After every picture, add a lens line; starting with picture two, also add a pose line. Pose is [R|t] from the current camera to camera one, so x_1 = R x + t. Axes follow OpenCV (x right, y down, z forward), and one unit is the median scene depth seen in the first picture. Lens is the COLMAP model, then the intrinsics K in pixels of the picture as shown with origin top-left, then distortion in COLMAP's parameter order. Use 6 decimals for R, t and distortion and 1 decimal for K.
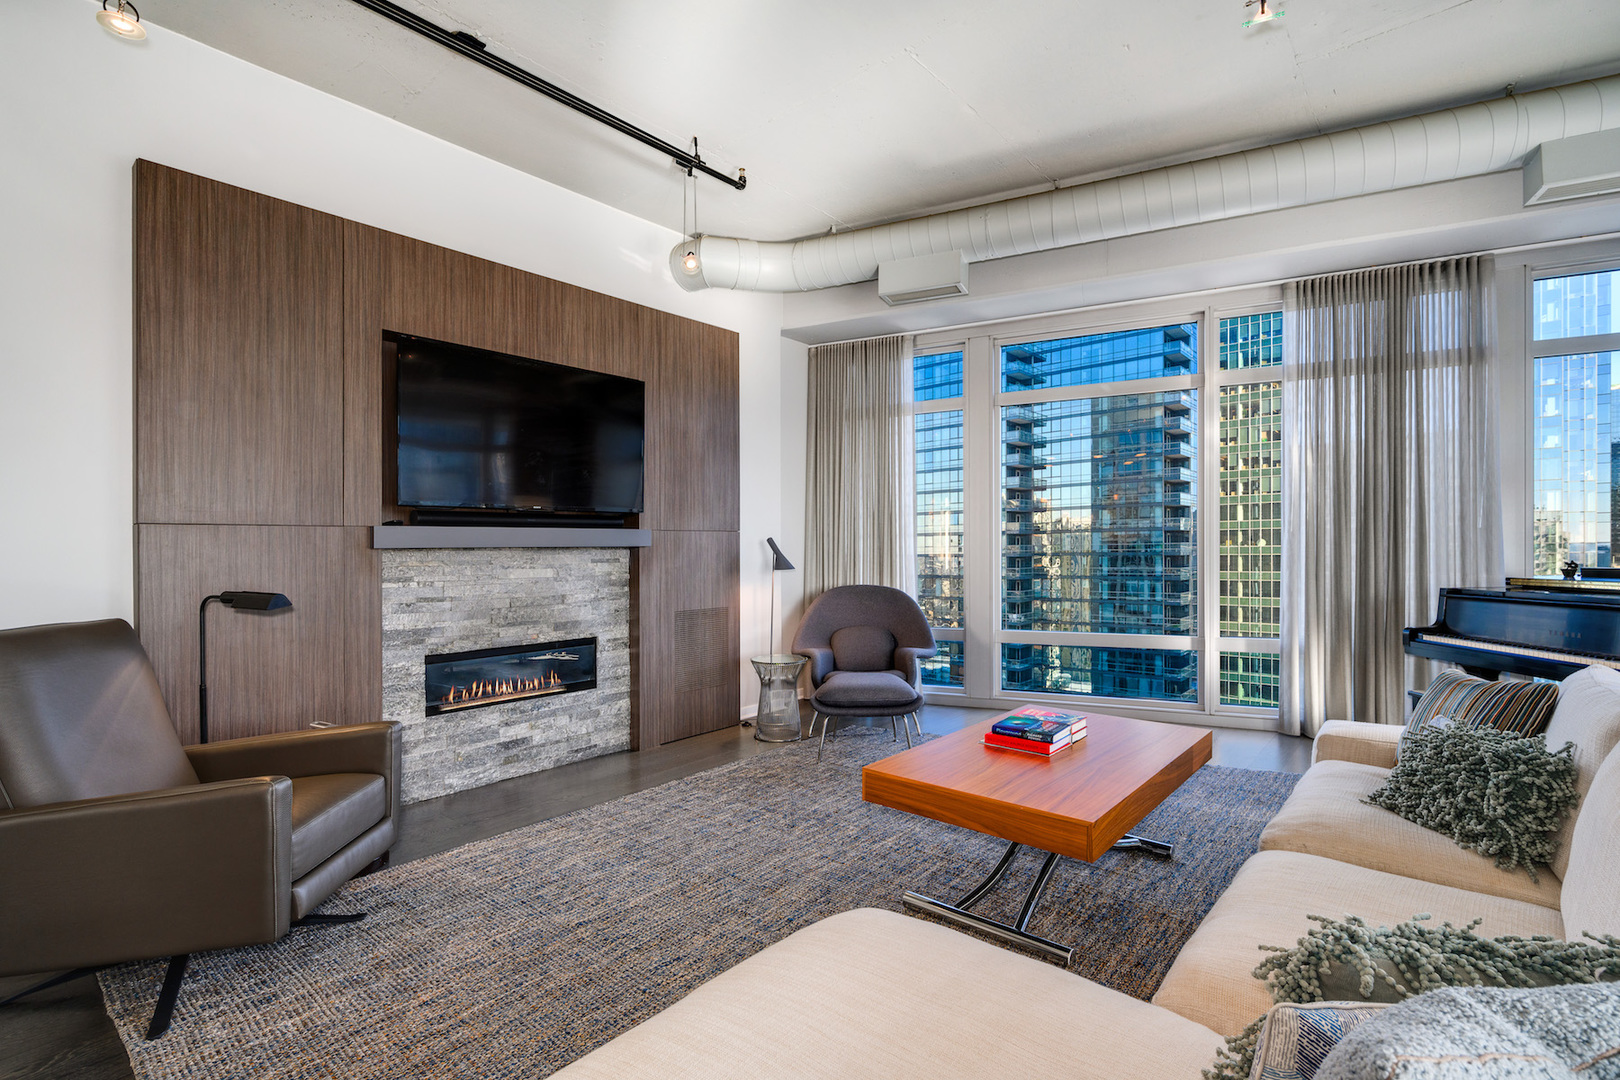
lens RADIAL K [[760.7, 0, 811.1], [0, 760.7, 581.2], [0, 0, 1]] dist [-0.002294, -0.000140]
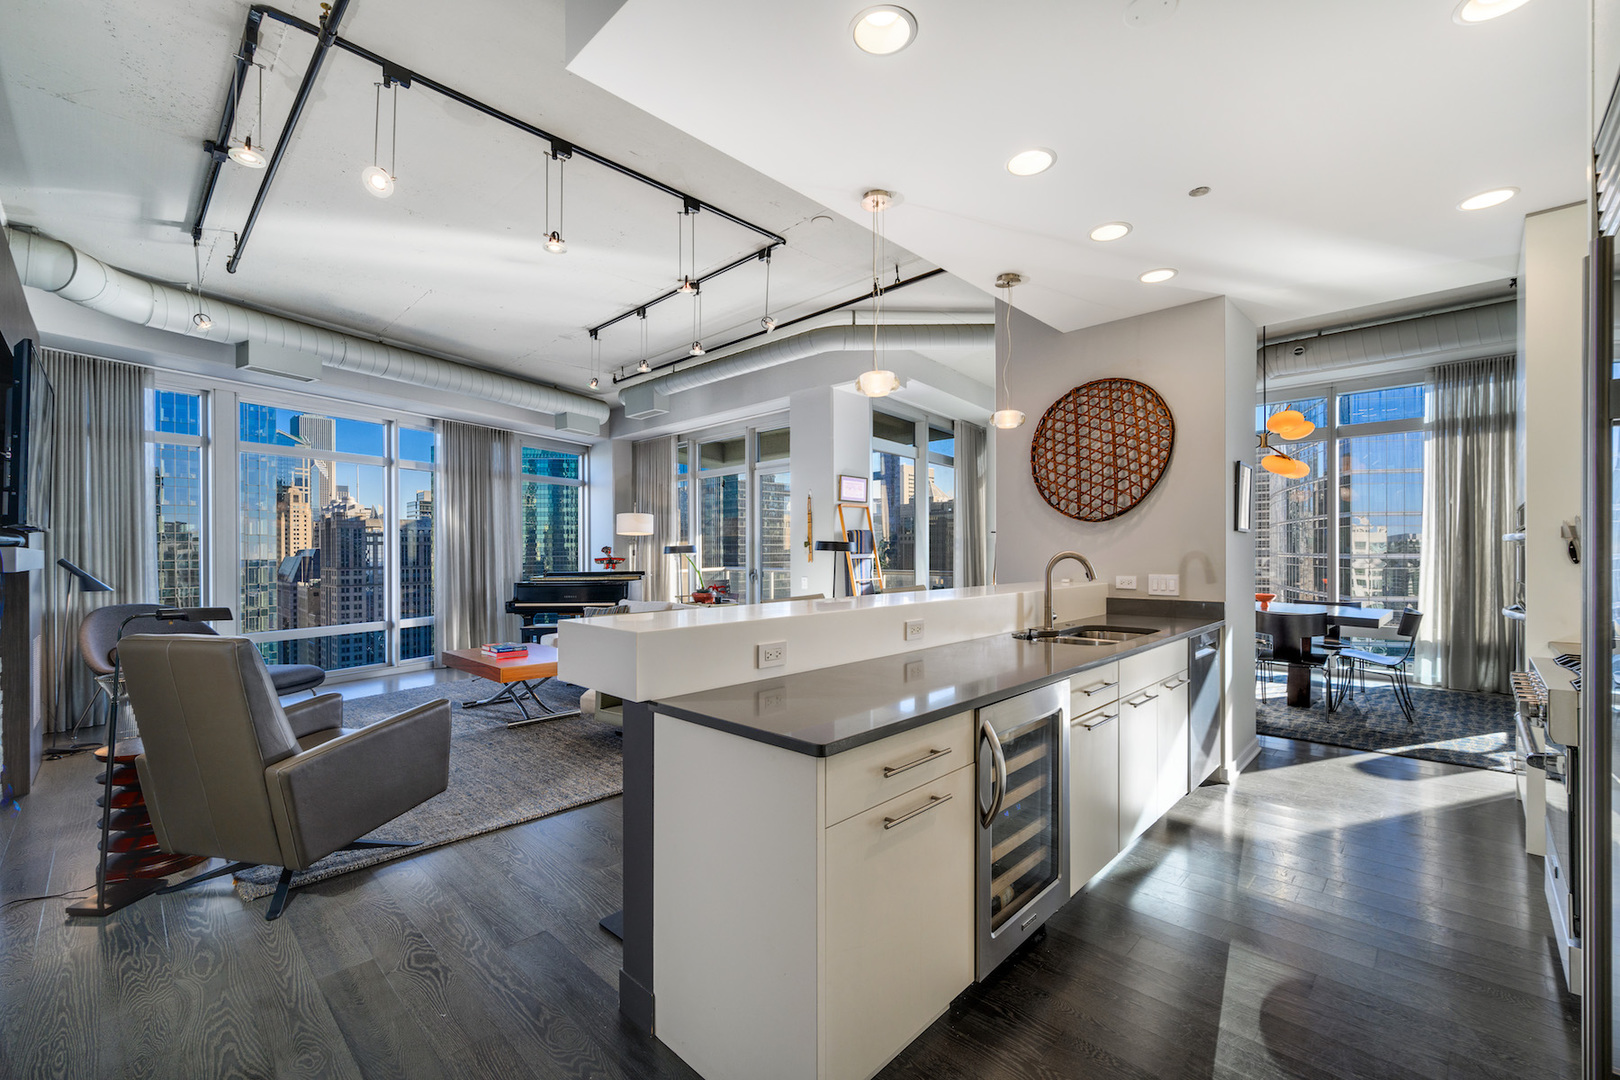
lens RADIAL K [[695.9, 0, 783.4], [0, 695.9, 561.7], [0, 0, 1]] dist [-0.002303, -0.000216]
pose [[0.099661, -0.008953, 0.994981, -1.010453], [0.056847, 0.998377, 0.003289, -0.008889], [-0.993396, 0.056234, 0.100009, 0.021803]]
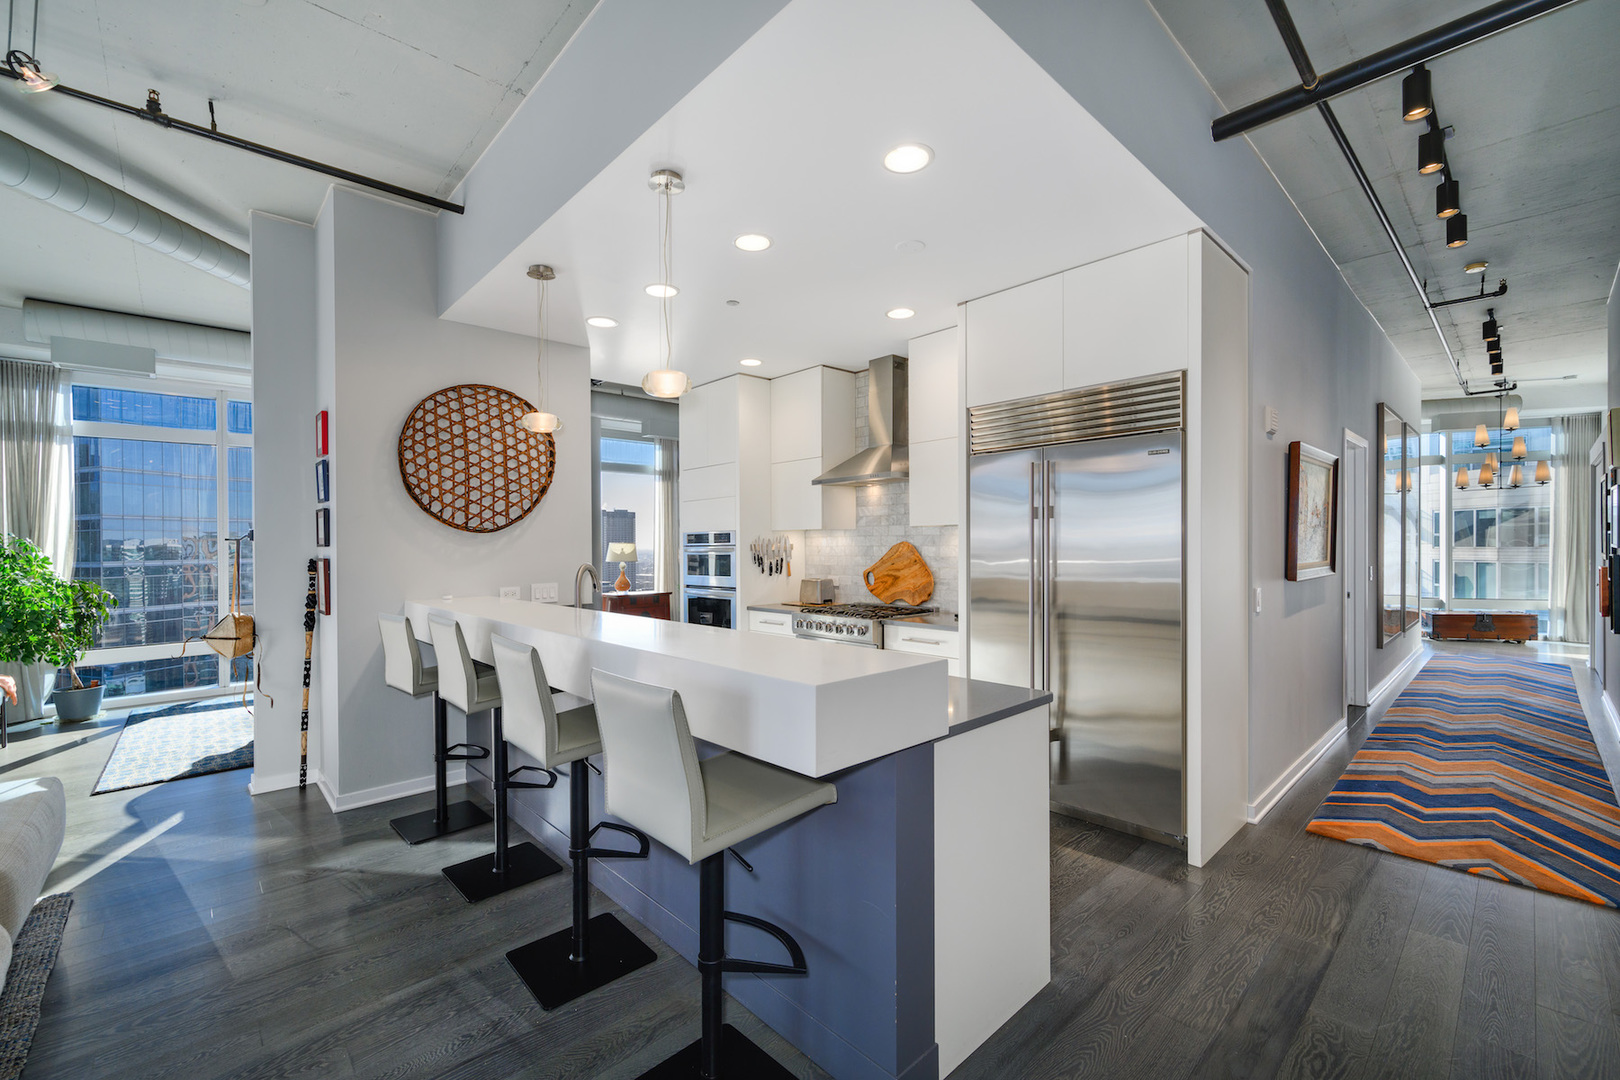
lens RADIAL K [[683.2, 0, 824.2], [0, 683.2, 554.8], [0, 0, 1]] dist [0.001314, 0.000577]
pose [[-0.993597, 0.019828, 0.111225, -0.556760], [0.027174, 0.997520, 0.064922, -0.053710], [-0.109662, 0.067528, -0.991672, 0.536697]]
